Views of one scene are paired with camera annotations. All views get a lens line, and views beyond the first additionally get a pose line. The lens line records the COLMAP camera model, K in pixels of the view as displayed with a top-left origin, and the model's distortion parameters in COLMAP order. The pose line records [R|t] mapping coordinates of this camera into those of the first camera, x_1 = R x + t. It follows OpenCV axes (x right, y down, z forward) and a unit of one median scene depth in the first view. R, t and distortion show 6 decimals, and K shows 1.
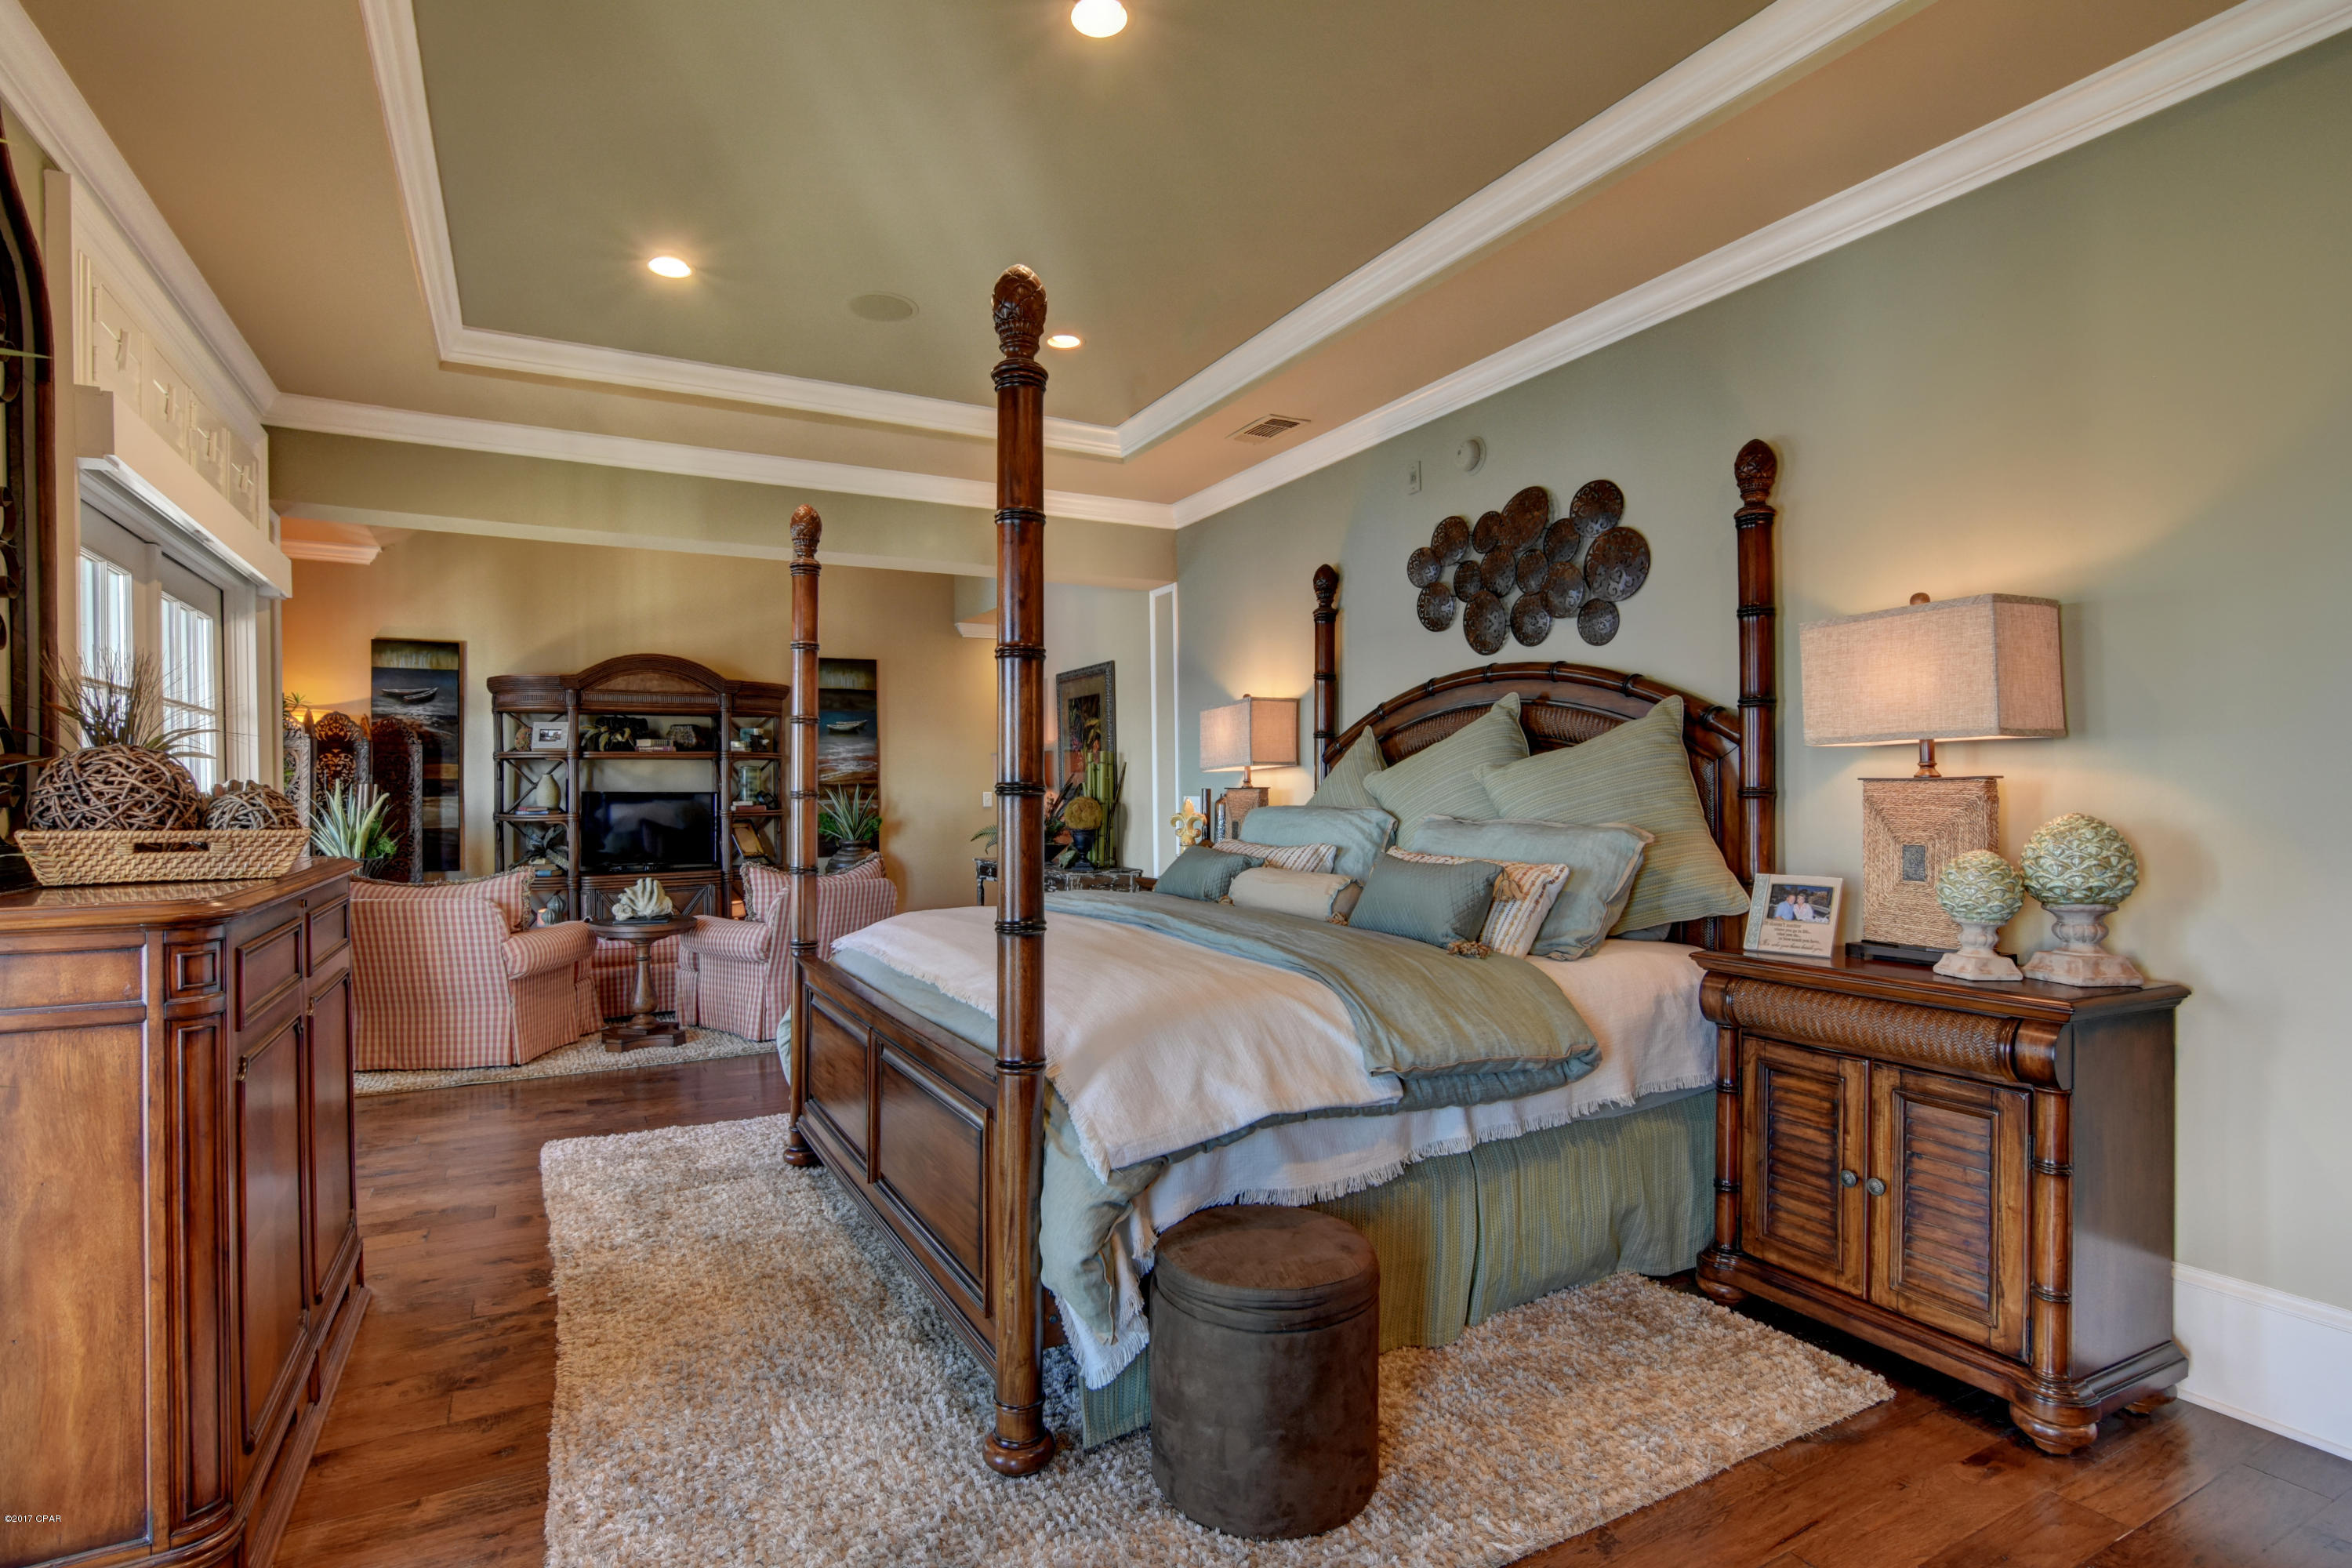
lens RADIAL K [[1141.9, 0, 1163.0], [0, 1141.9, 787.0], [0, 0, 1]] dist [-0.029462, 0.009404]
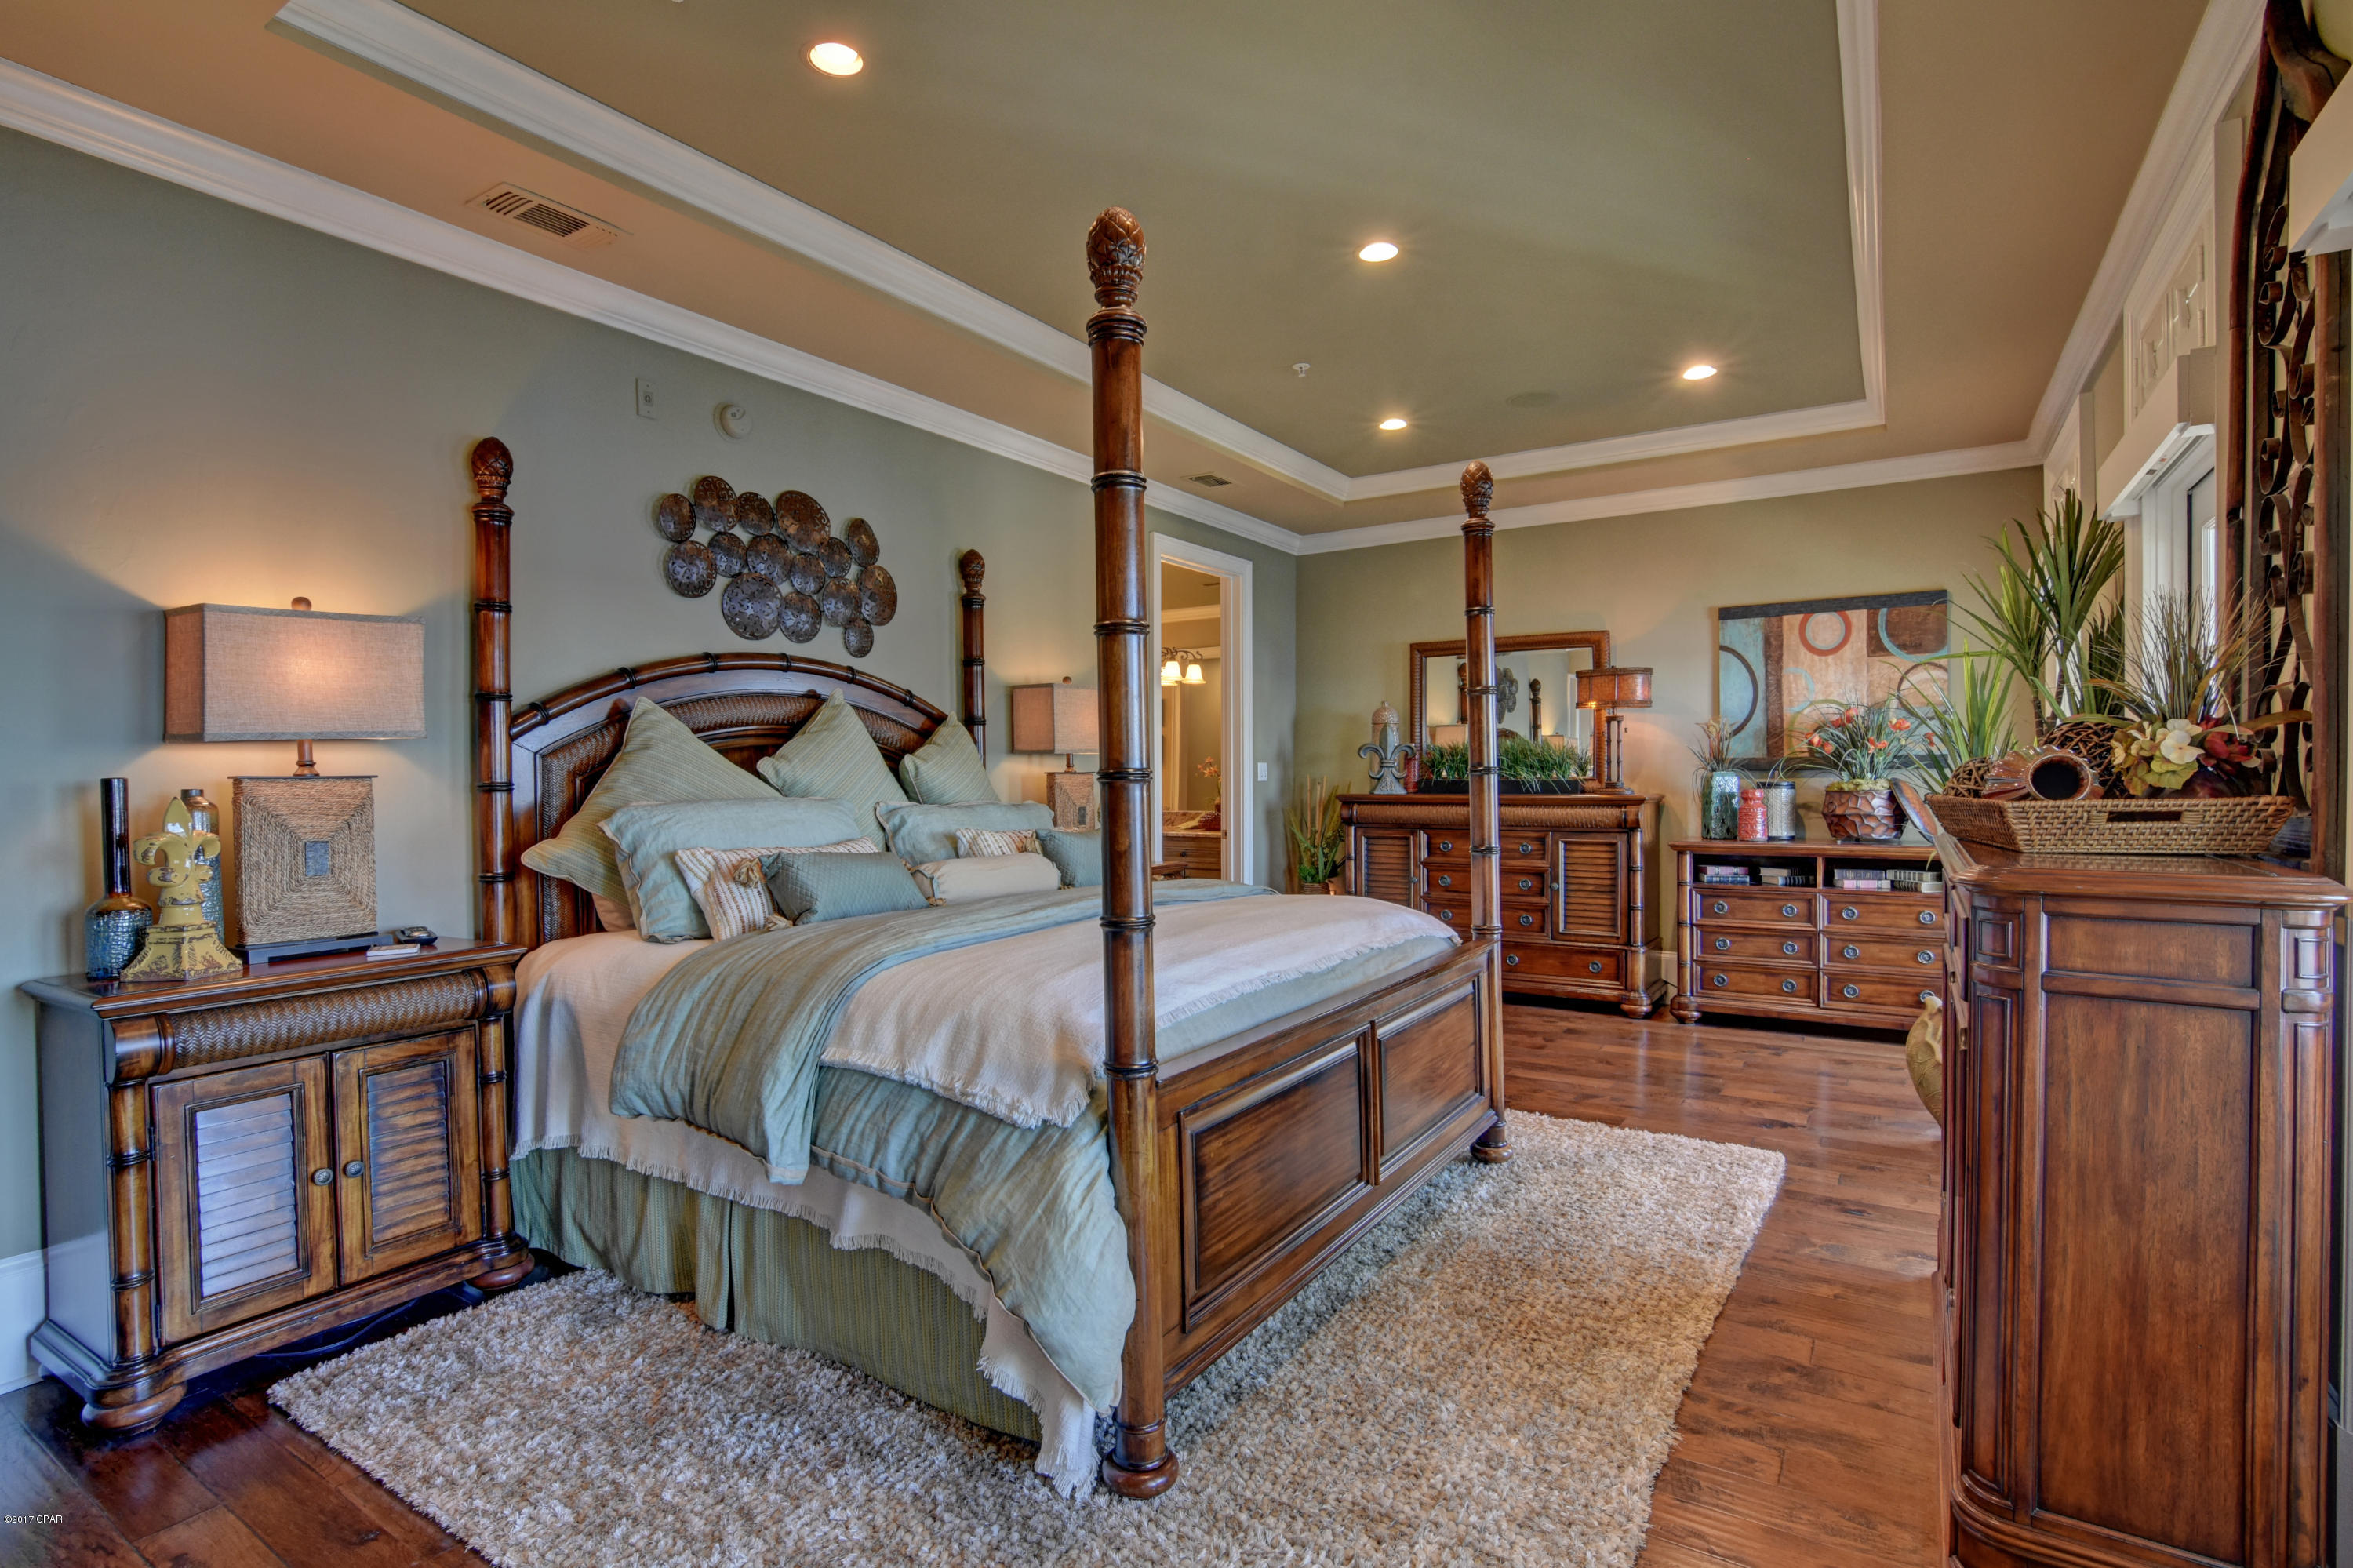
lens RADIAL K [[1142.4, 0, 1169.7], [0, 1142.4, 783.9], [0, 0, 1]] dist [-0.029462, 0.009404]
pose [[-0.476827, 0.005488, 0.878980, -1.073644], [0.009322, 0.999956, -0.001186, 0.013451], [-0.878948, 0.007628, -0.476858, 1.702415]]
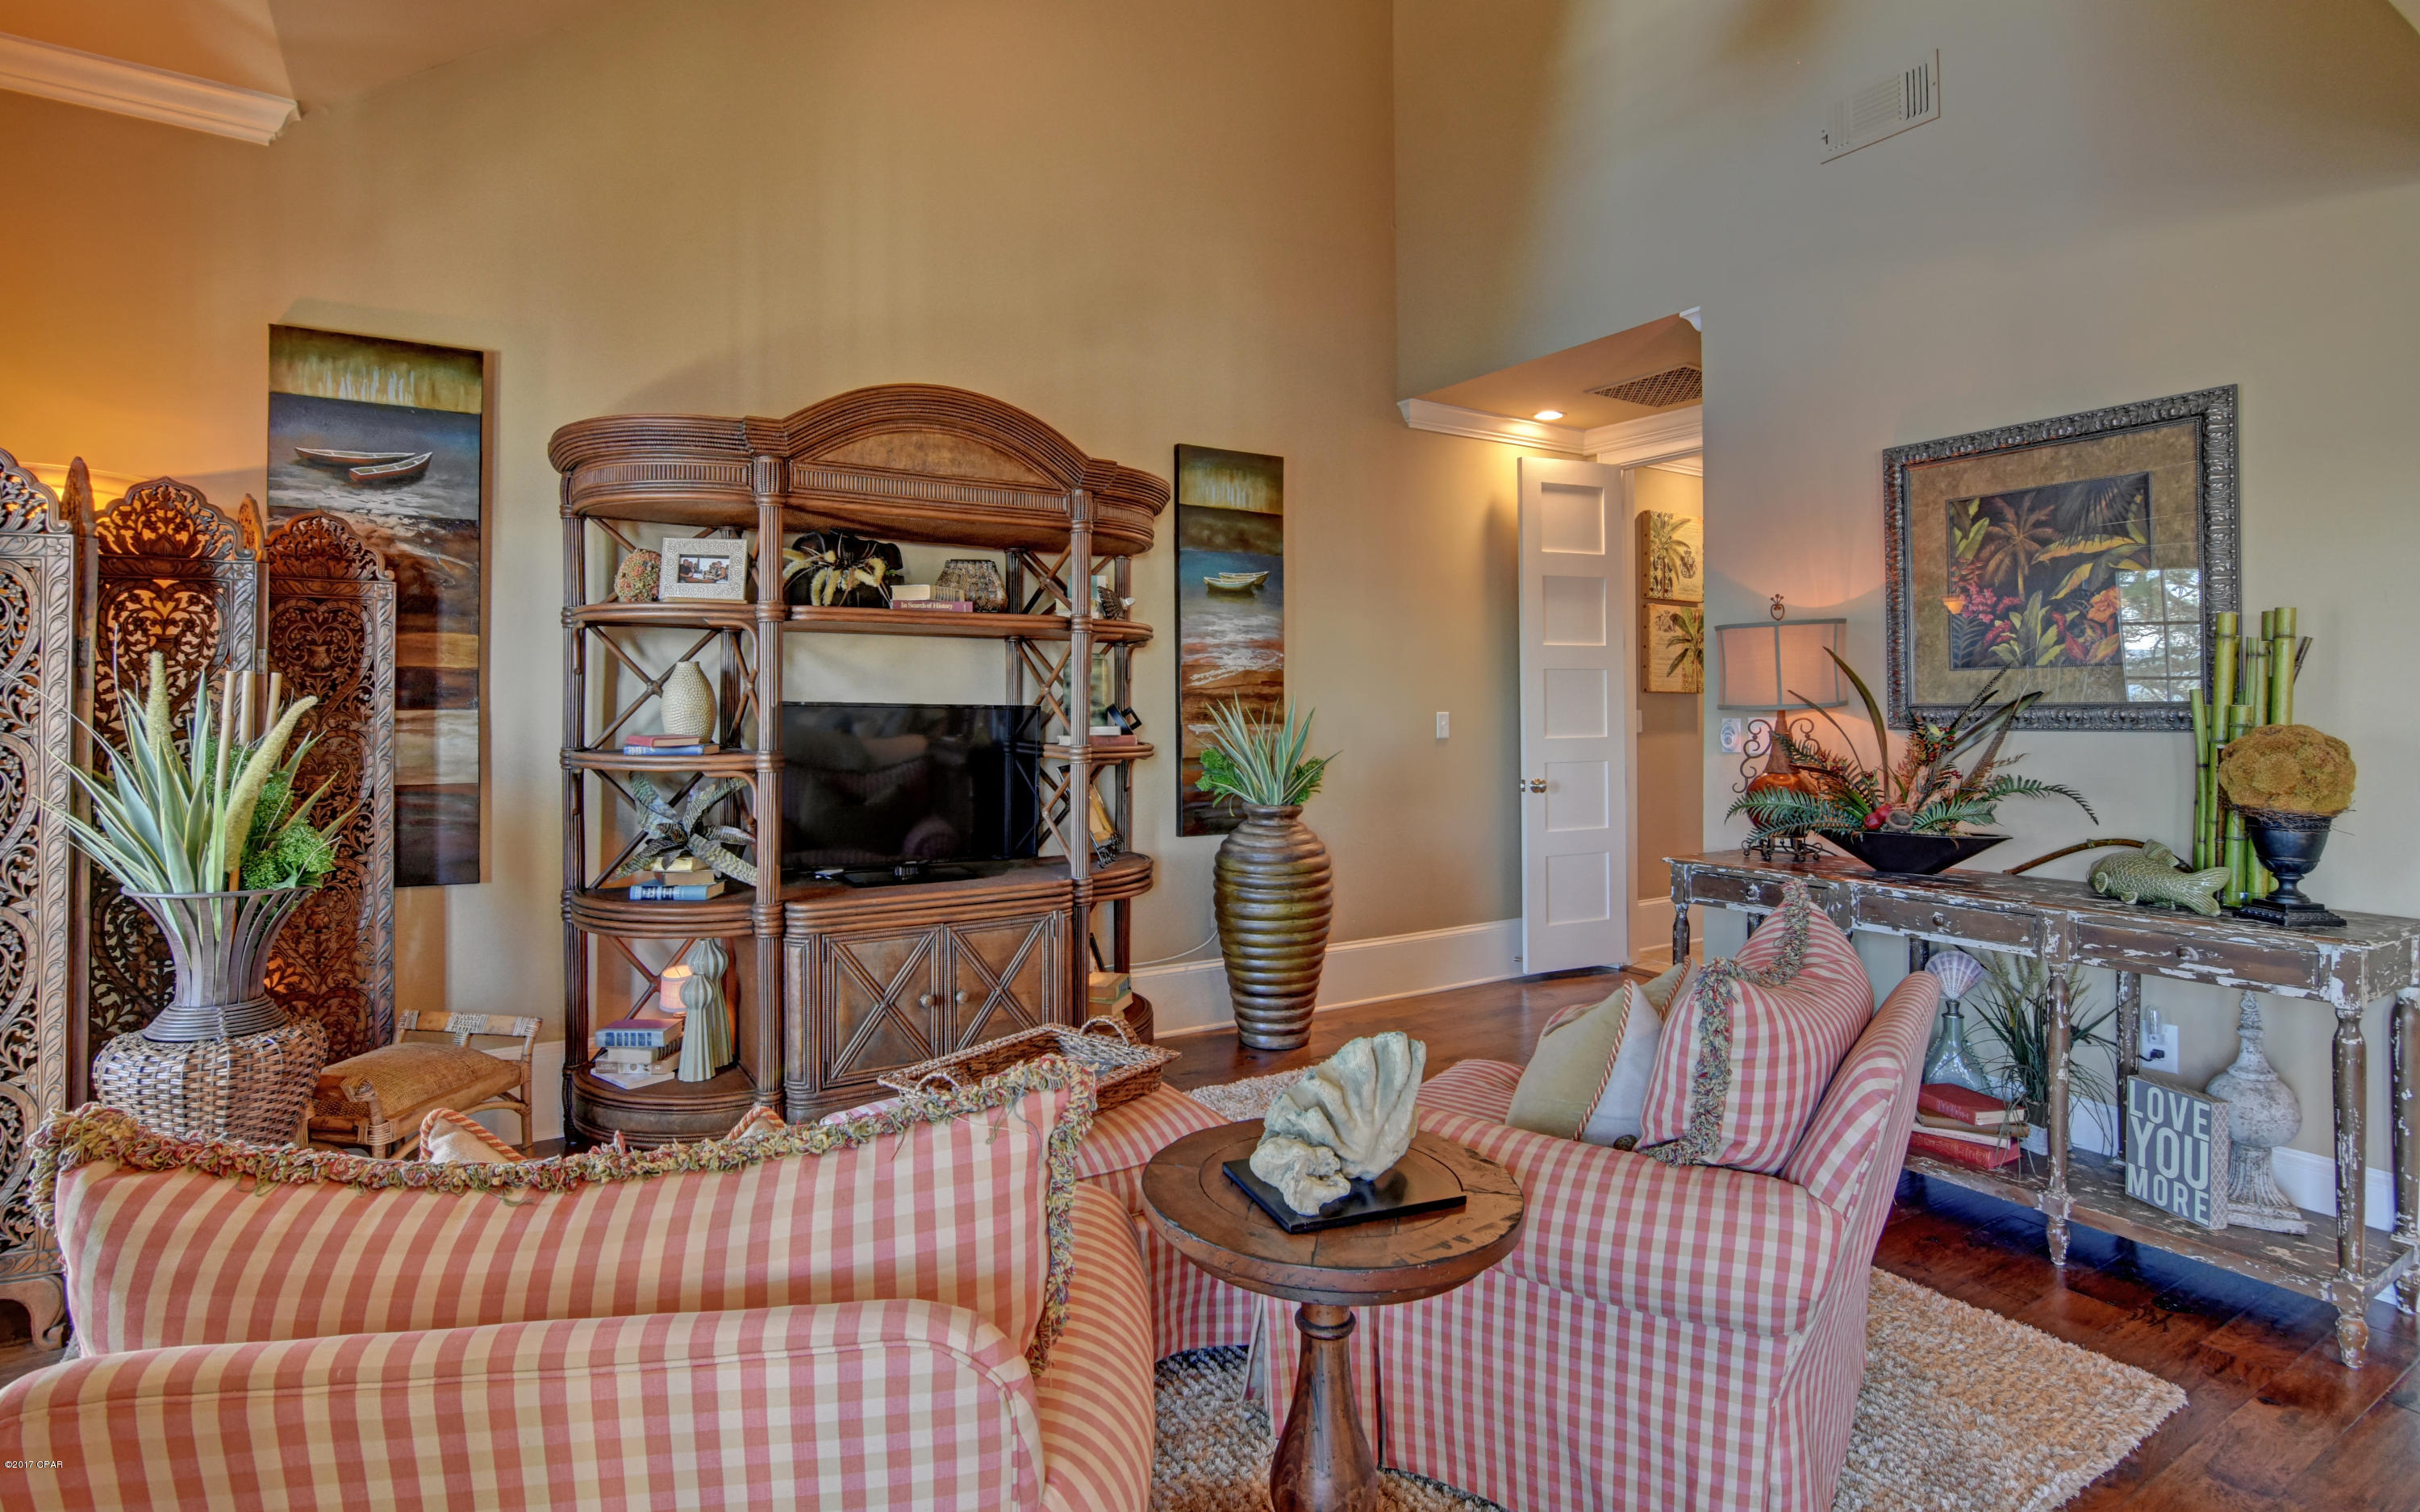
lens RADIAL K [[1187.6, 0, 1215.8], [0, 1187.6, 714.3], [0, 0, 1]] dist [-0.026649, 0.000079]
pose [[0.997883, 0.008776, 0.064436, -0.373215], [-0.009143, 0.999944, 0.005405, 0.005035], [-0.064385, -0.005983, 0.997907, 0.538113]]
